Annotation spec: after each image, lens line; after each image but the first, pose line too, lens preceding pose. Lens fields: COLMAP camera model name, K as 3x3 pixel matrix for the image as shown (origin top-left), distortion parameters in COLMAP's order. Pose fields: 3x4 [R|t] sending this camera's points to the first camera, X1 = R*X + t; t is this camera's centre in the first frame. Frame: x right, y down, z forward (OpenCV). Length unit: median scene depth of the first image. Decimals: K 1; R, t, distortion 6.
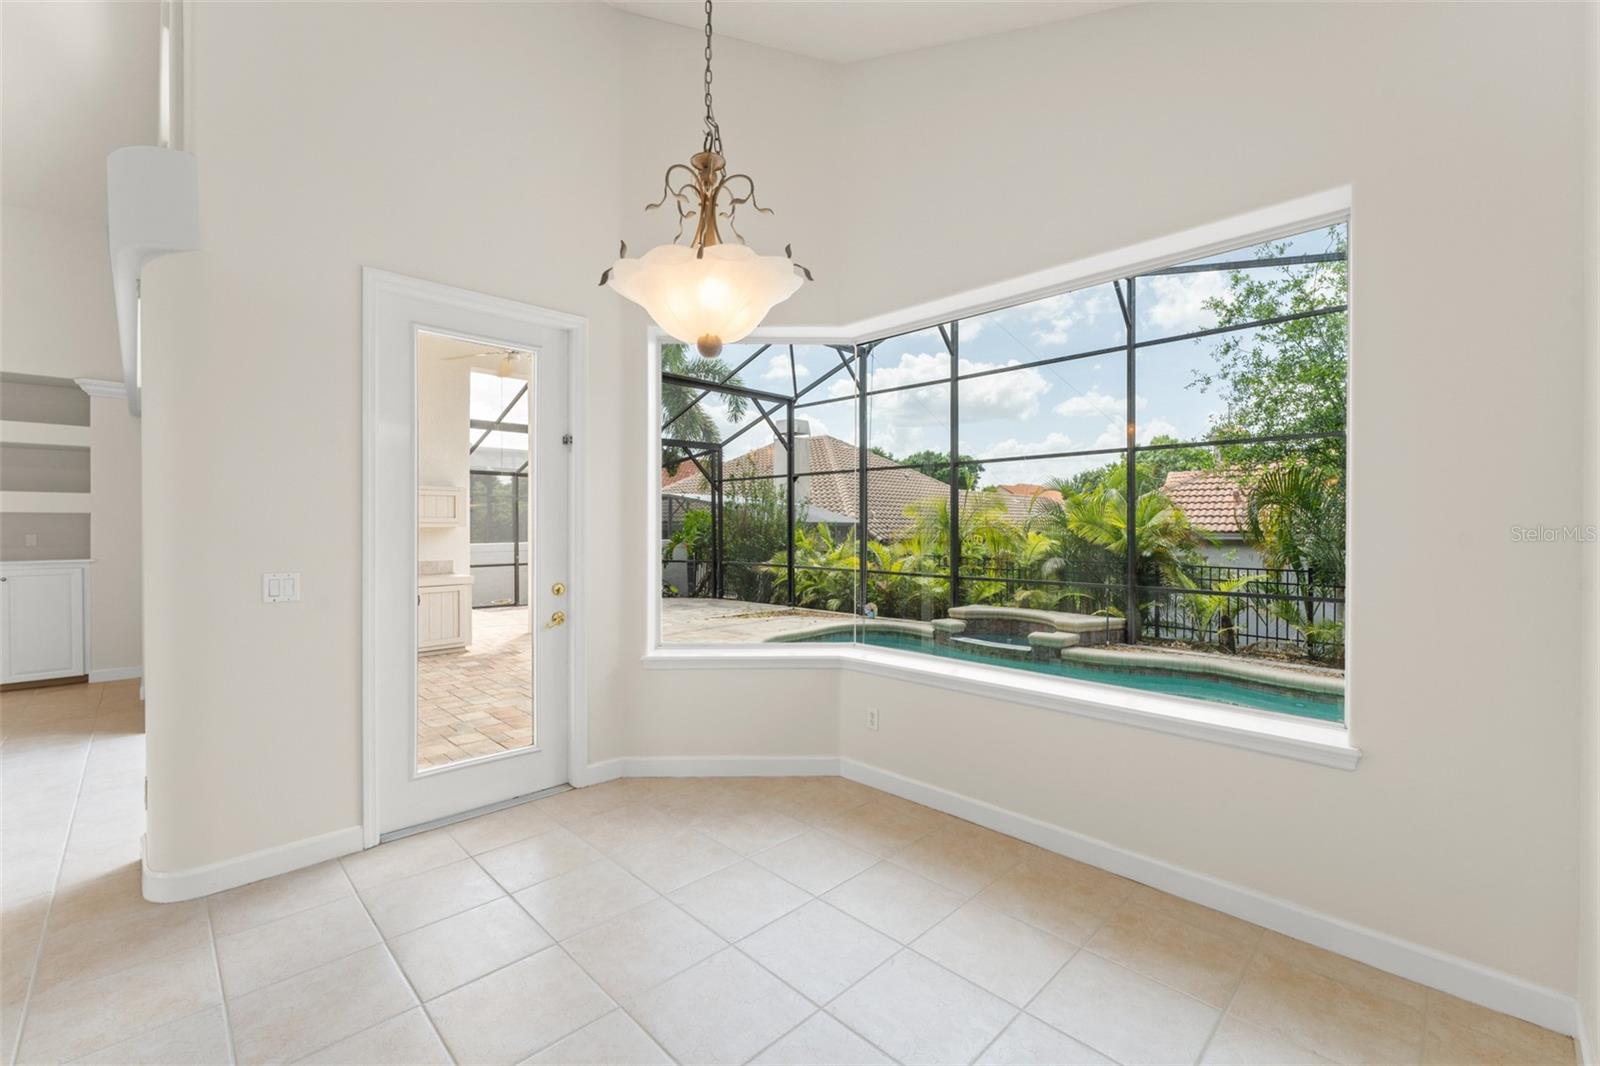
lens RADIAL K [[668.4, 0, 800.0], [0, 668.4, 533.0], [0, 0, 1]] dist [-0.010816, -0.000206]
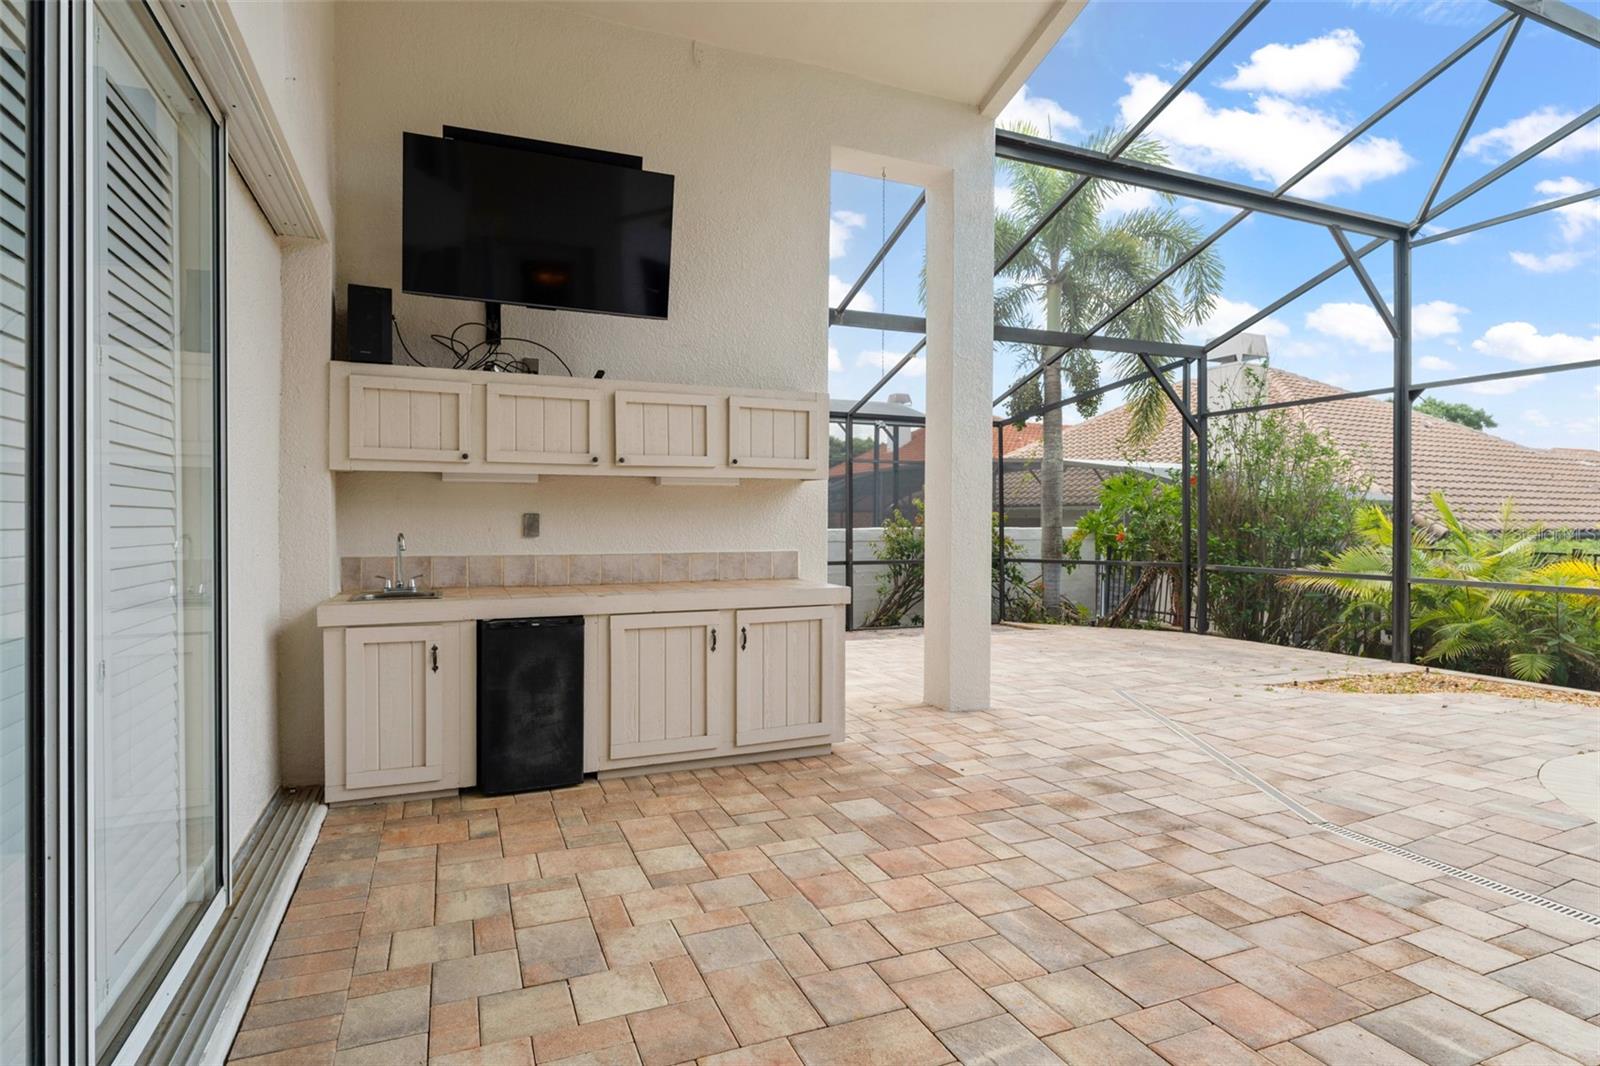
lens RADIAL K [[825.2, 0, 798.1], [0, 825.2, 523.1], [0, 0, 1]] dist [-0.000063, 0.000025]
pose [[0.927969, 0.002830, -0.372647, -0.299125], [-0.005046, 0.999975, -0.004971, 0.023503], [0.372624, 0.006494, 0.927960, 0.450128]]
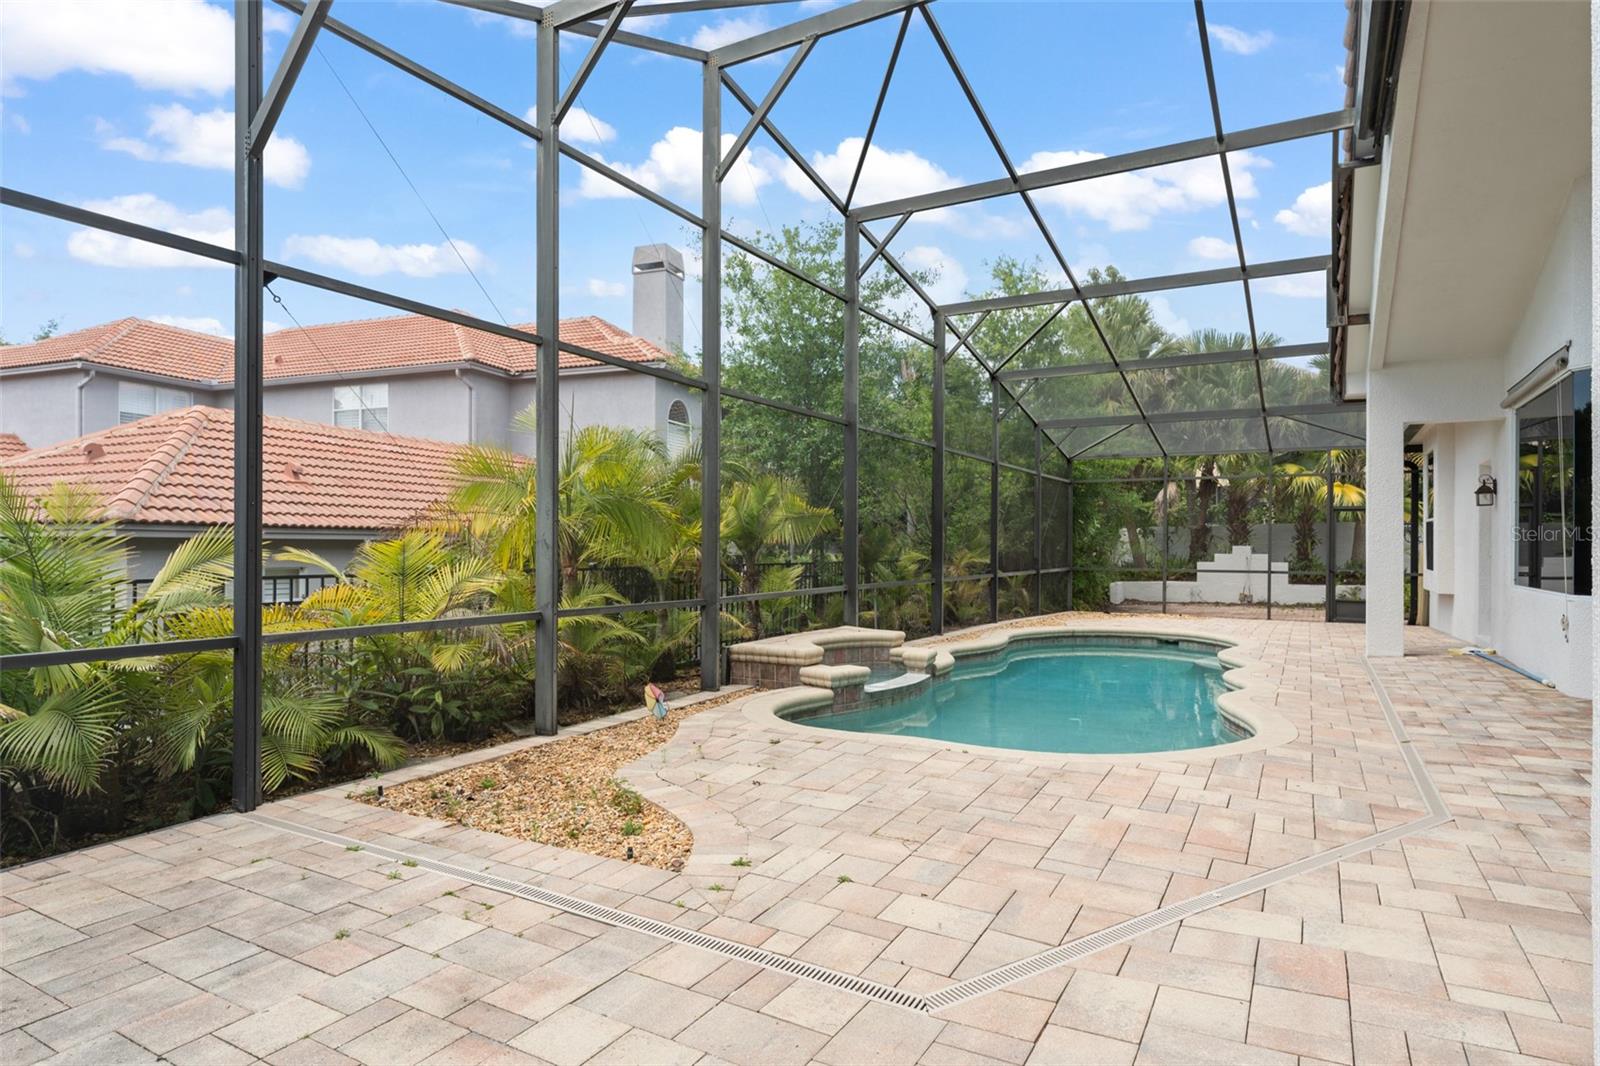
lens RADIAL K [[886.6, 0, 800.0], [0, 886.6, 533.0], [0, 0, 1]] dist [0.001012, 0.000231]
pose [[-0.265306, 0.008861, 0.964124, -0.572292], [0.002502, 0.999961, -0.008502, 0.023123], [-0.964161, 0.000156, -0.265318, 1.378103]]
